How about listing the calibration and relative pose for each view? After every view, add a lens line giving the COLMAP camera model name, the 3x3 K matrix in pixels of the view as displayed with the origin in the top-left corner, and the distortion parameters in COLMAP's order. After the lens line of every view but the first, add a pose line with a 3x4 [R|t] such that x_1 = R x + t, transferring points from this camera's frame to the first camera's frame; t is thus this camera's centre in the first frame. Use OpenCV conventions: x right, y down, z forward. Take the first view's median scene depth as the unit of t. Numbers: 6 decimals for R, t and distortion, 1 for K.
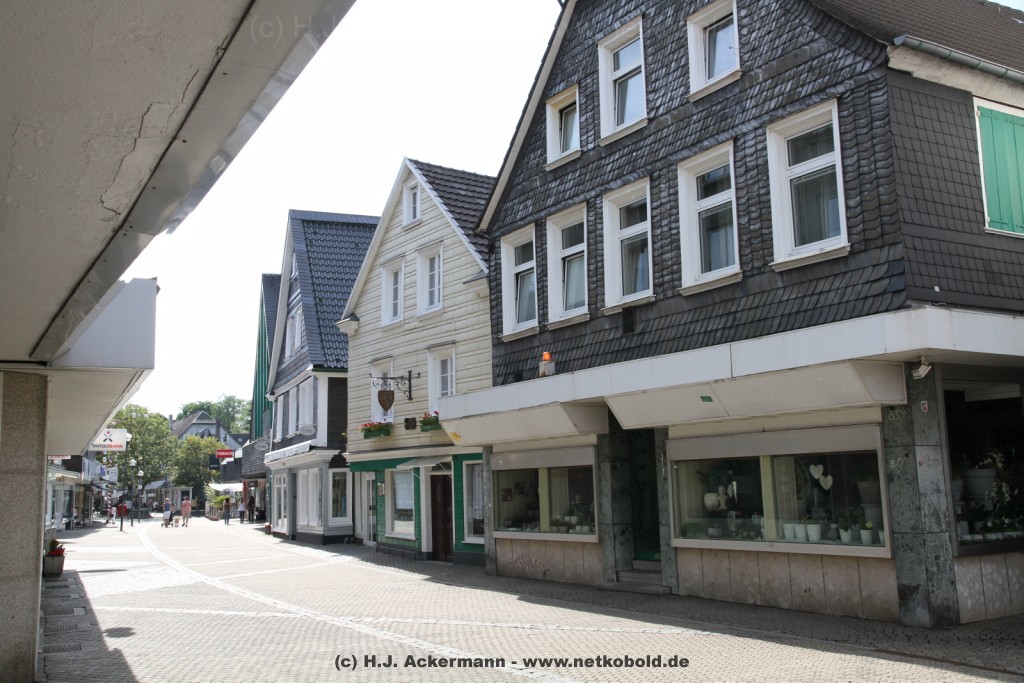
lens RADIAL K [[1023.7, 0, 508.8], [0, 1023.7, 339.1], [0, 0, 1]] dist [0.021681, 0.000000]
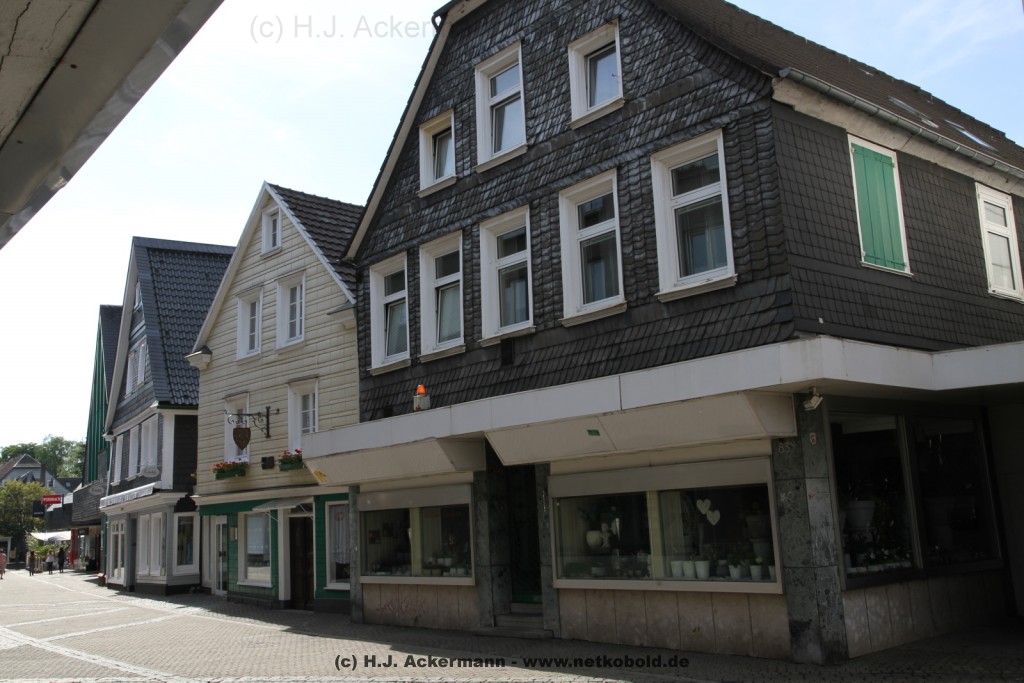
lens RADIAL K [[1023.7, 0, 513.4], [0, 1023.7, 339.3], [0, 0, 1]] dist [0.021681, 0.000000]
pose [[0.988600, 0.007649, 0.150369, -0.020076], [-0.001979, 0.999283, -0.037819, 0.005301], [-0.150550, 0.037090, 0.987906, 0.040883]]
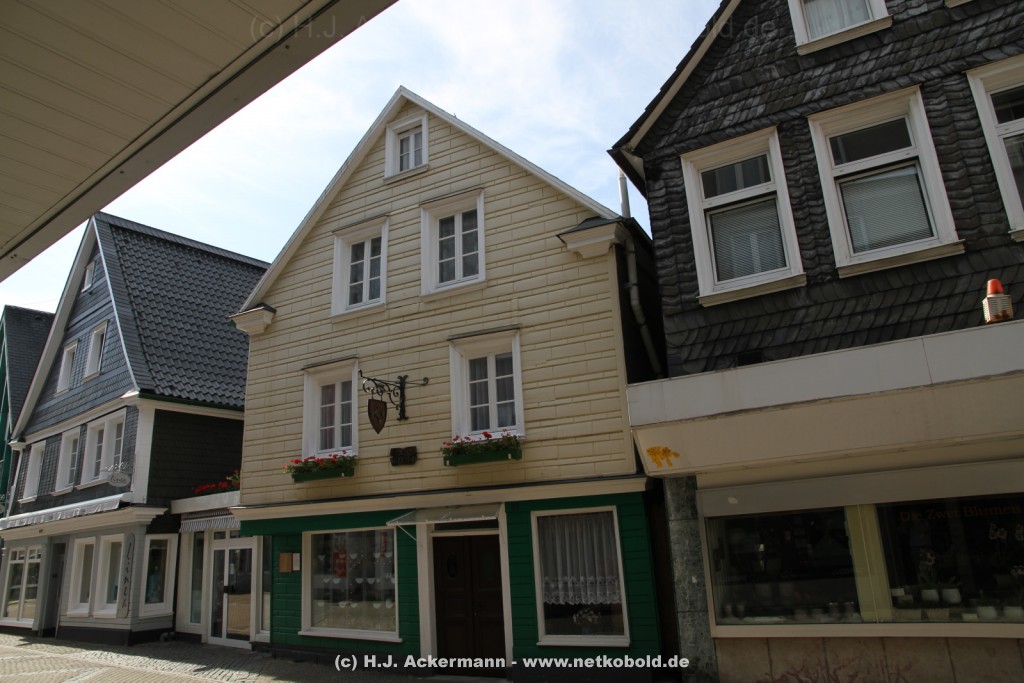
lens RADIAL K [[712.5, 0, 516.6], [0, 712.5, 344.9], [0, 0, 1]] dist [-0.093975, 0.056845]
pose [[0.875525, 0.114960, 0.469298, -0.322681], [-0.041967, 0.985706, -0.163165, 0.107008], [-0.481347, 0.123159, 0.867834, 0.733095]]
